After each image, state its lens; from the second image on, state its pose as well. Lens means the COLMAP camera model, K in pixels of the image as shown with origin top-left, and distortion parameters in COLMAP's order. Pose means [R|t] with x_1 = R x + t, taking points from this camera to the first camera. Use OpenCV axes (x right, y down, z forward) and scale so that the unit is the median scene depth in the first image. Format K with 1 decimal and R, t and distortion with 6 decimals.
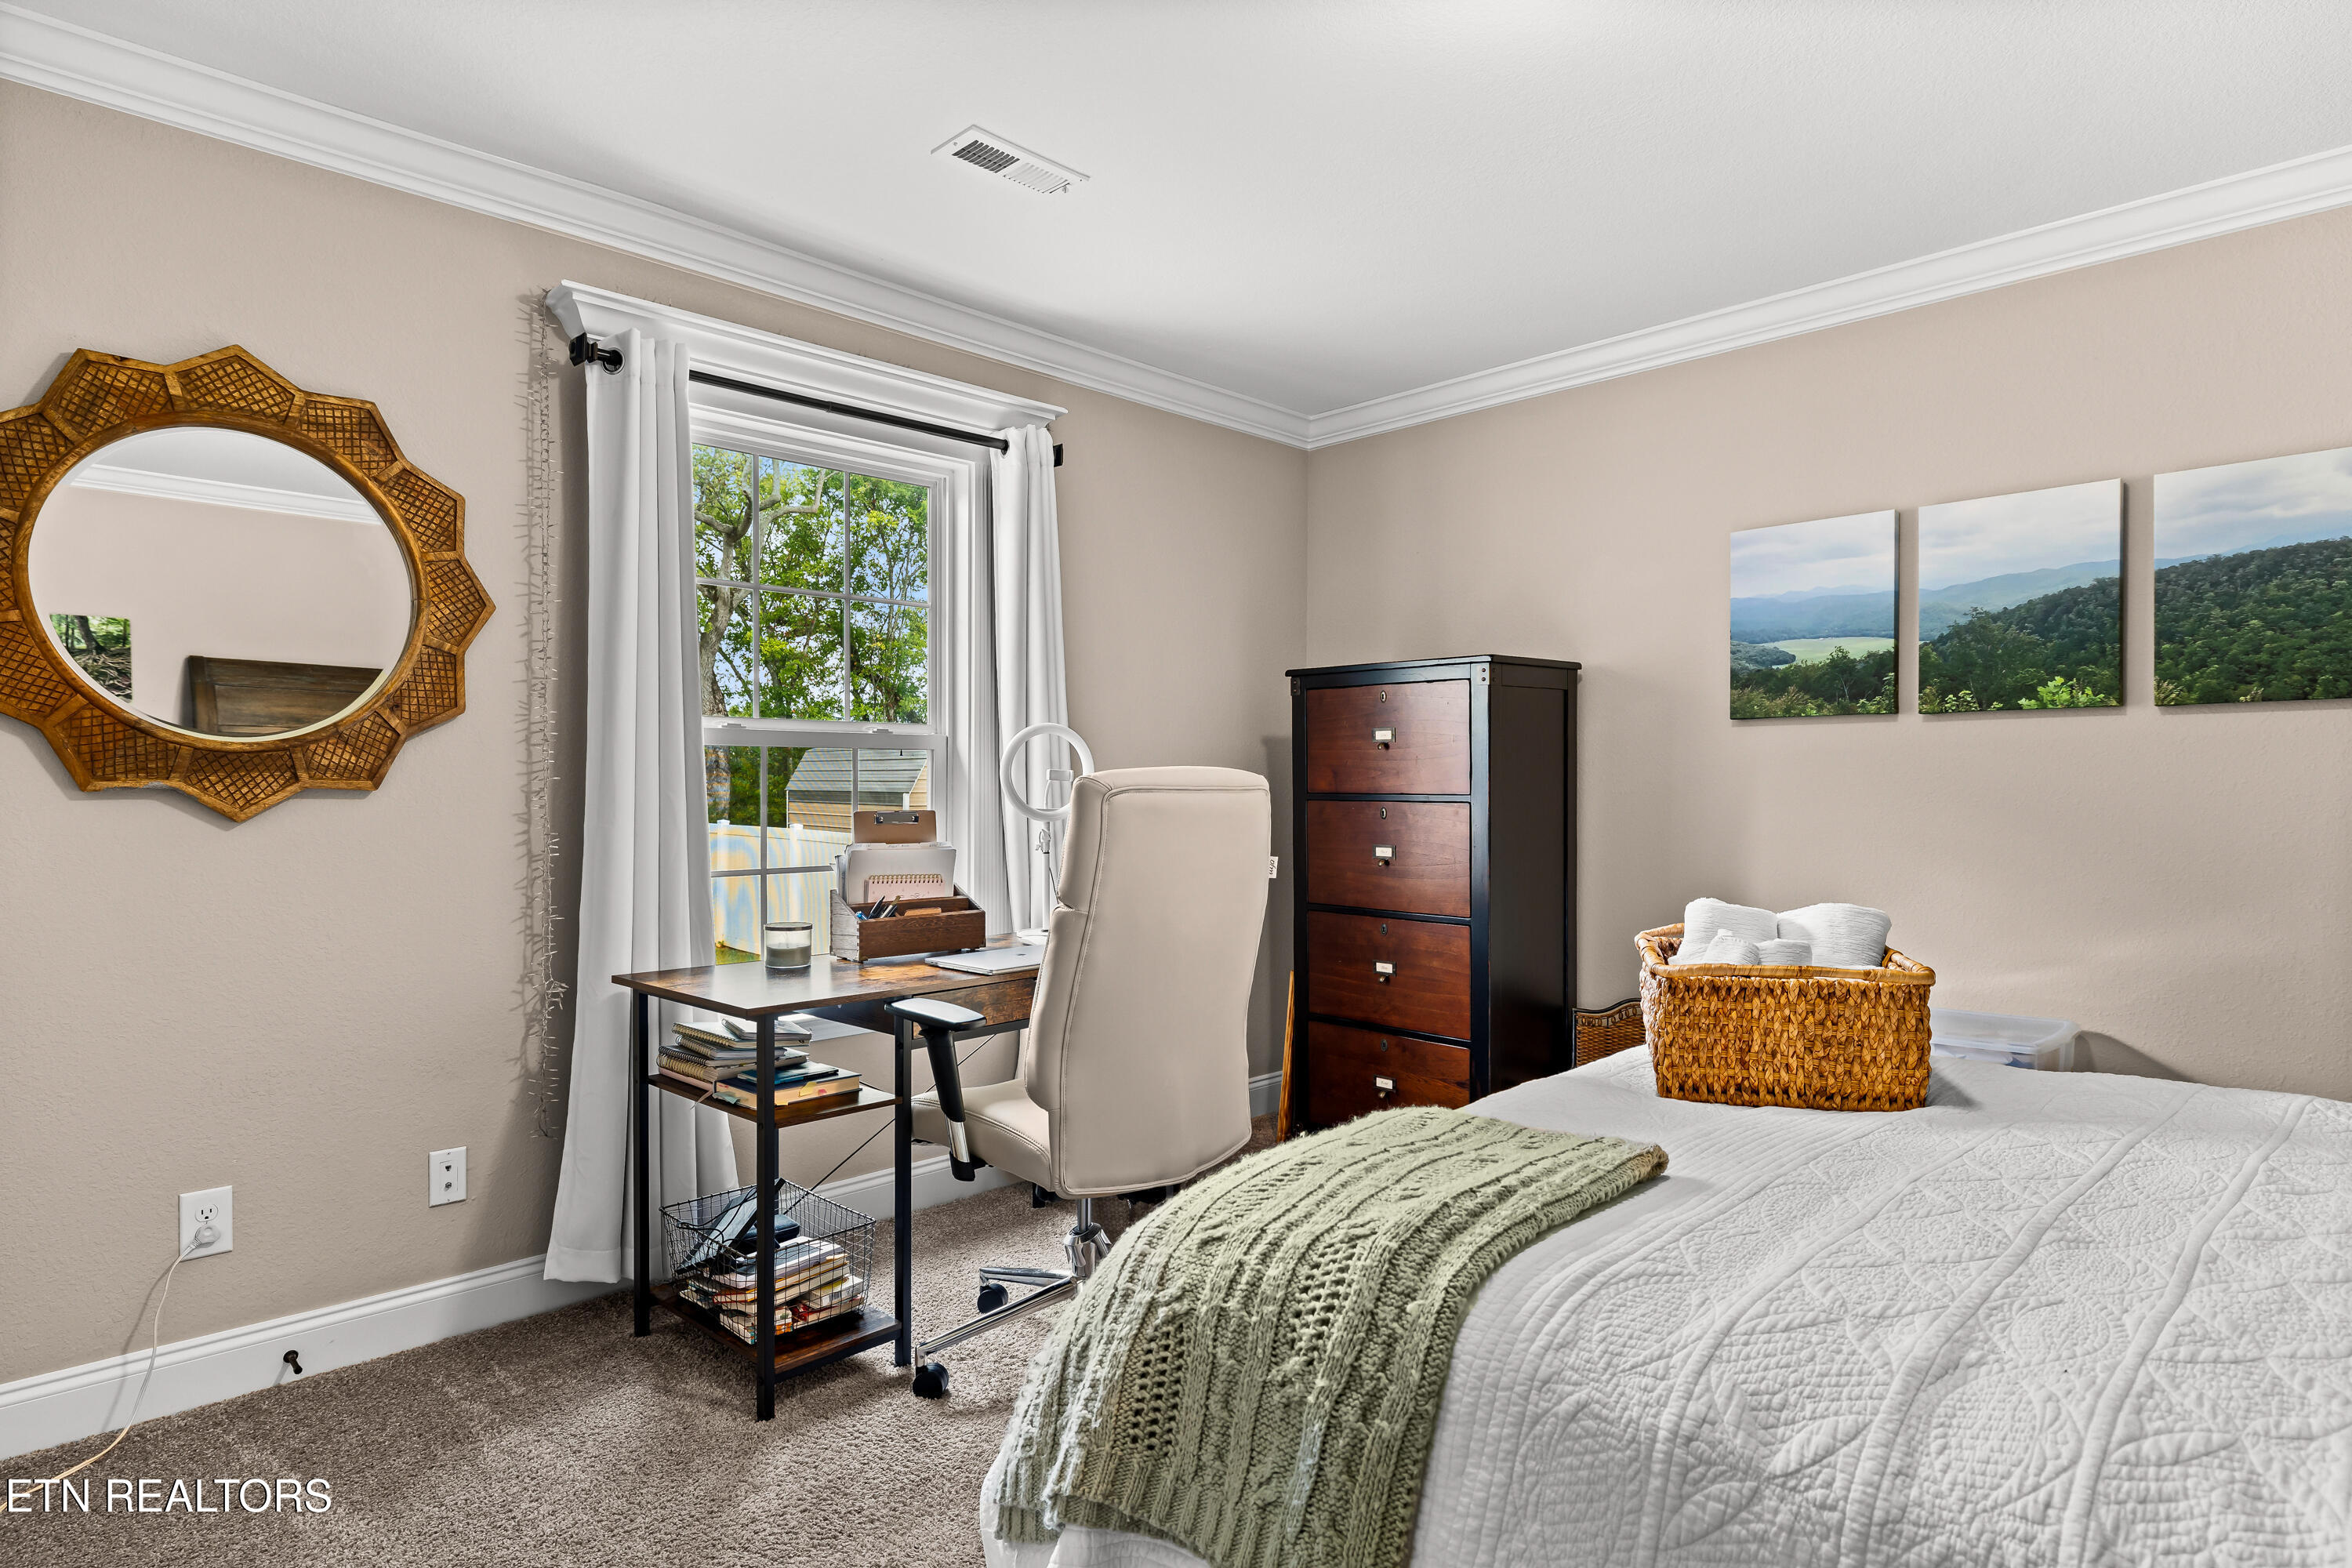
lens RADIAL K [[1292.3, 0, 1179.3], [0, 1292.3, 801.1], [0, 0, 1]] dist [-0.003553, 0.001397]
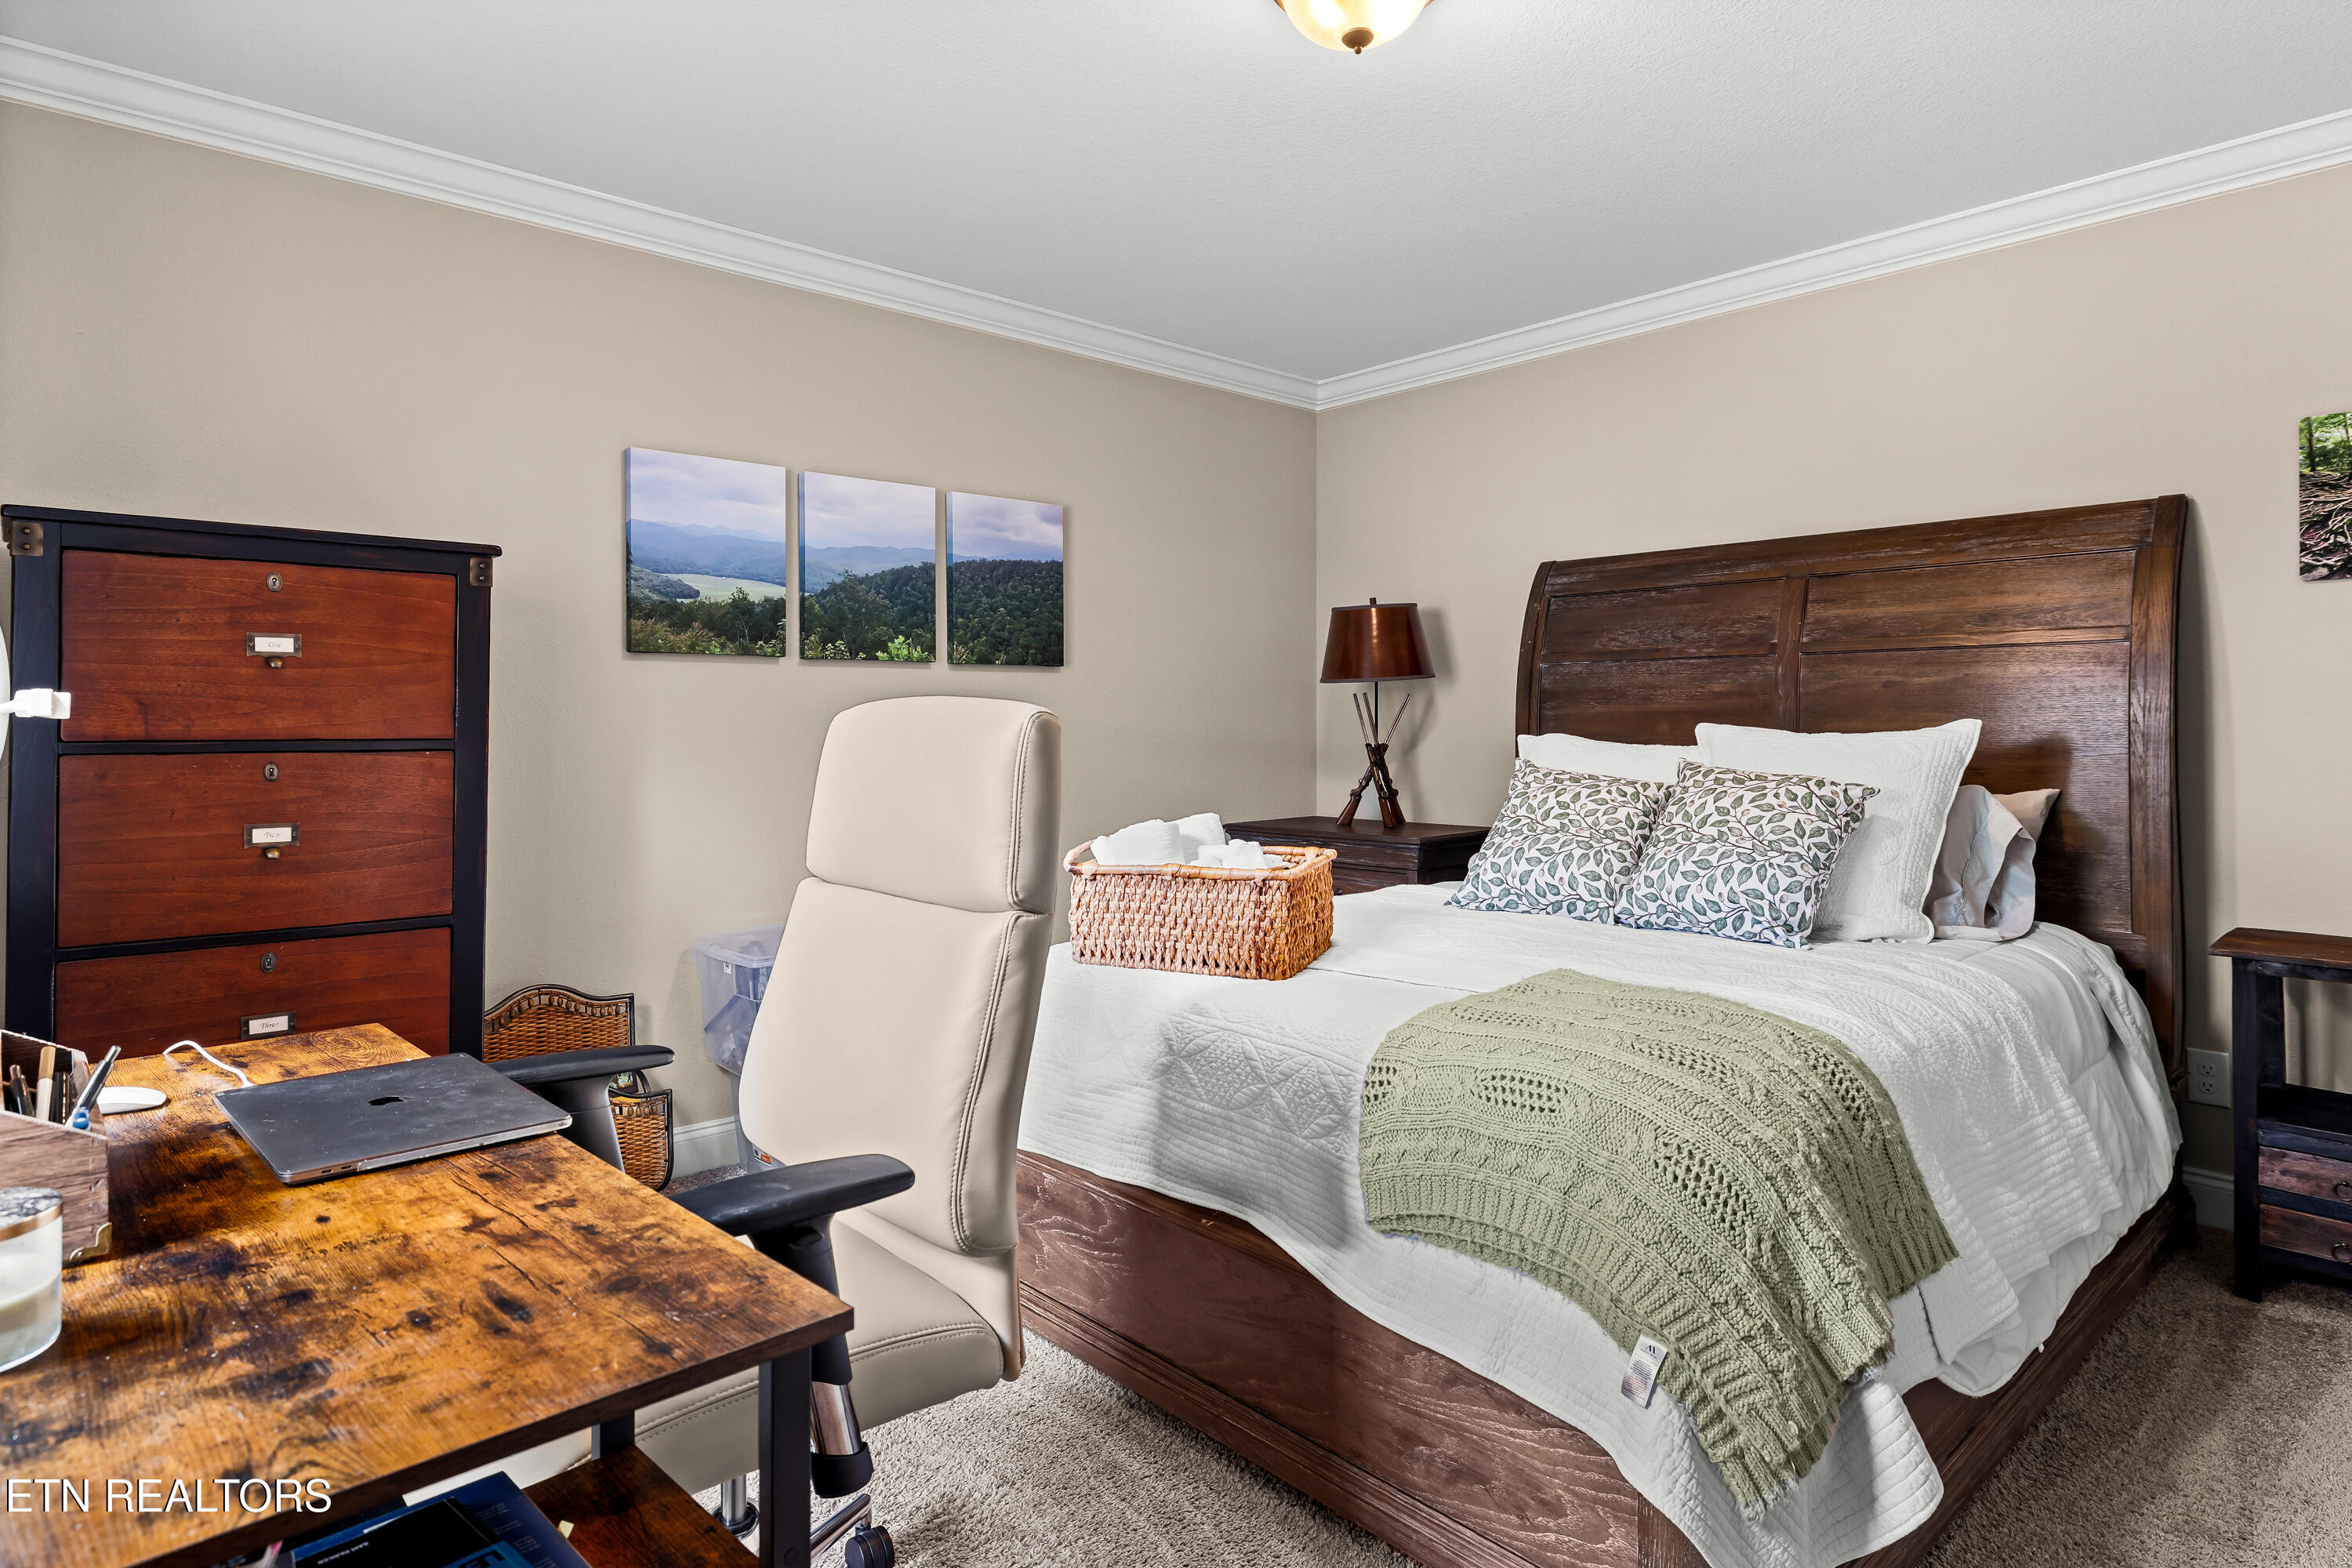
lens RADIAL K [[1292.3, 0, 1157.4], [0, 1292.3, 711.1], [0, 0, 1]] dist [-0.003553, 0.001397]
pose [[0.046915, 0.005521, 0.998884, -0.523792], [0.014671, 0.999873, -0.006216, -0.011752], [-0.998791, 0.014946, 0.046828, 0.662935]]
